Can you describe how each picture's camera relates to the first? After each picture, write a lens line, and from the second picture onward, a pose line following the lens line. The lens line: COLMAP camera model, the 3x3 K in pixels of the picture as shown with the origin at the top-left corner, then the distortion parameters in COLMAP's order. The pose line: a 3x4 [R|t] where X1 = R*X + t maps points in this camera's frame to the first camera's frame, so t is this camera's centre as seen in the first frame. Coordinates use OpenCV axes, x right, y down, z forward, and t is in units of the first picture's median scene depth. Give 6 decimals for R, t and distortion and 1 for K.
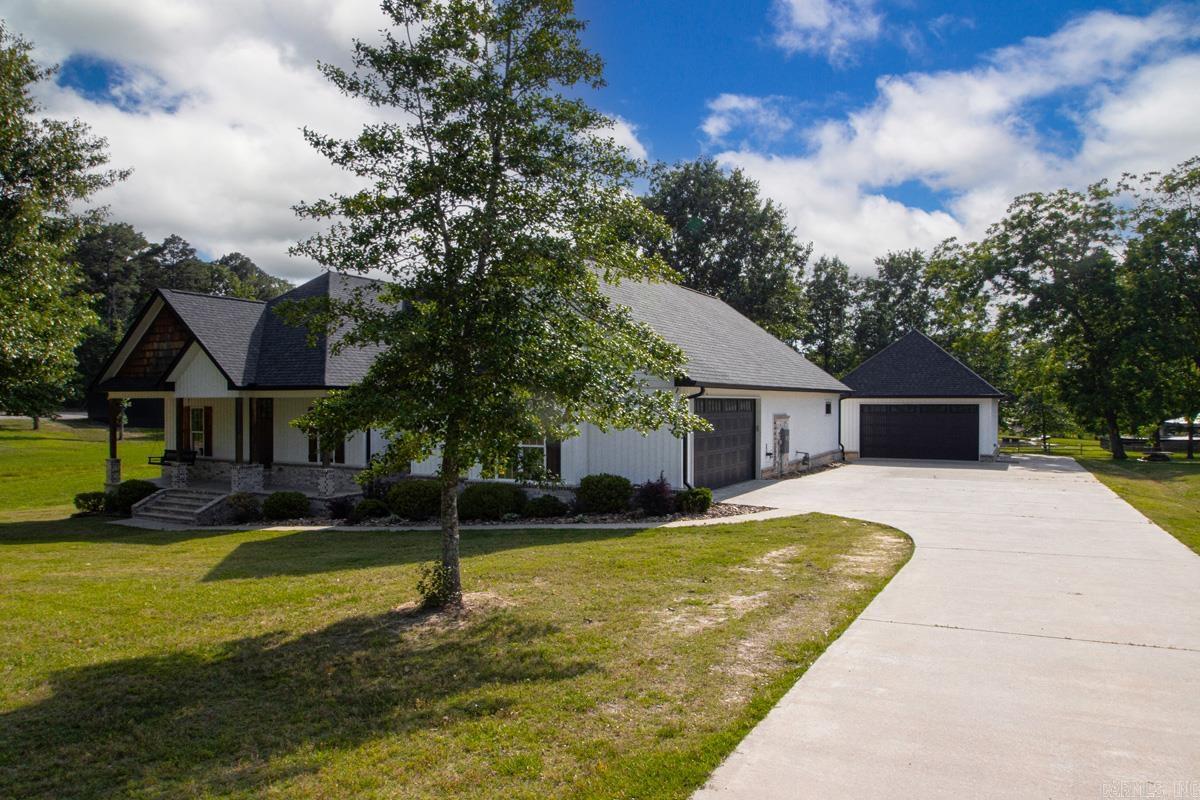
lens RADIAL K [[823.5, 0, 581.6], [0, 823.5, 383.3], [0, 0, 1]] dist [-0.040693, 0.024072]
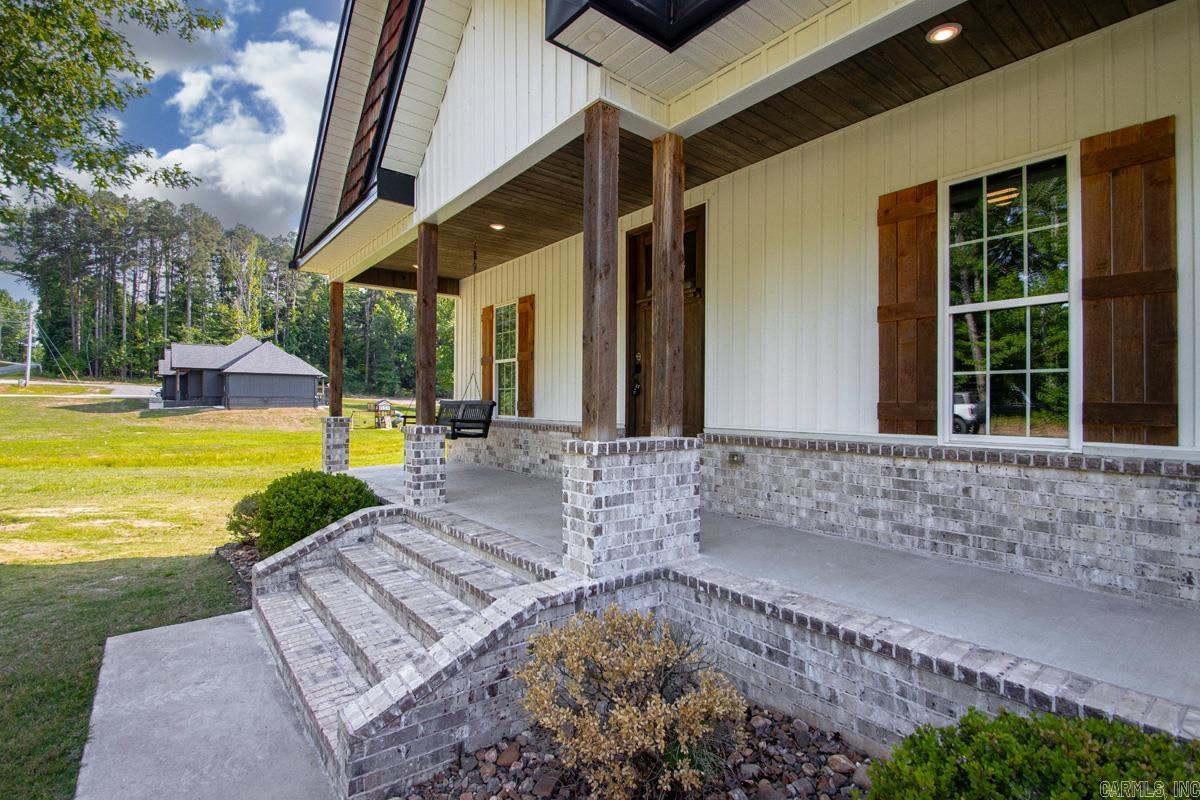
lens RADIAL K [[559.6, 0, 583.5], [0, 559.6, 408.5], [0, 0, 1]] dist [0.002090, -0.006689]
pose [[0.913405, 0.009217, -0.406947, -0.201559], [0.002289, 0.999612, 0.027778, 0.049373], [0.407044, -0.026304, 0.913030, 0.481637]]
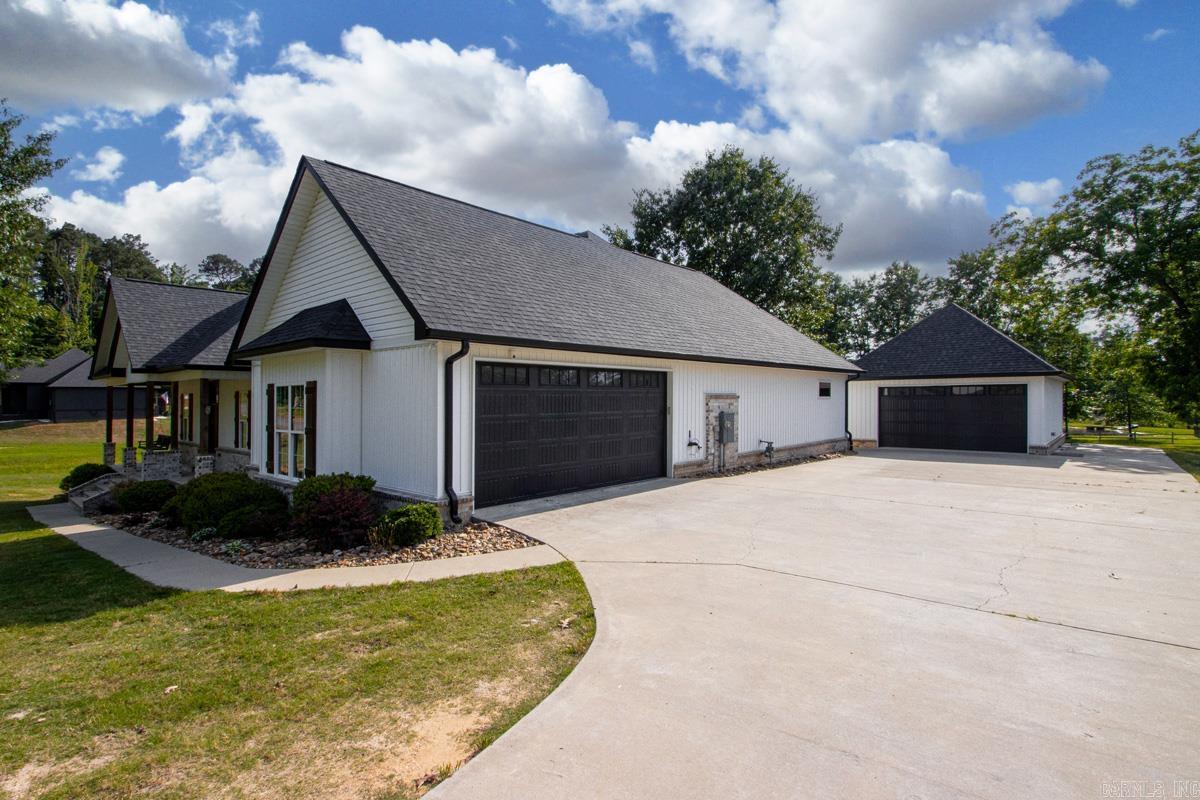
lens RADIAL K [[589.4, 0, 599.4], [0, 589.4, 397.0], [0, 0, 1]] dist [-0.008382, -0.010202]
pose [[0.973786, -0.010110, -0.227242, 0.149501], [0.013682, 0.999806, 0.014149, 0.018191], [0.227055, -0.016887, 0.973735, 0.244630]]
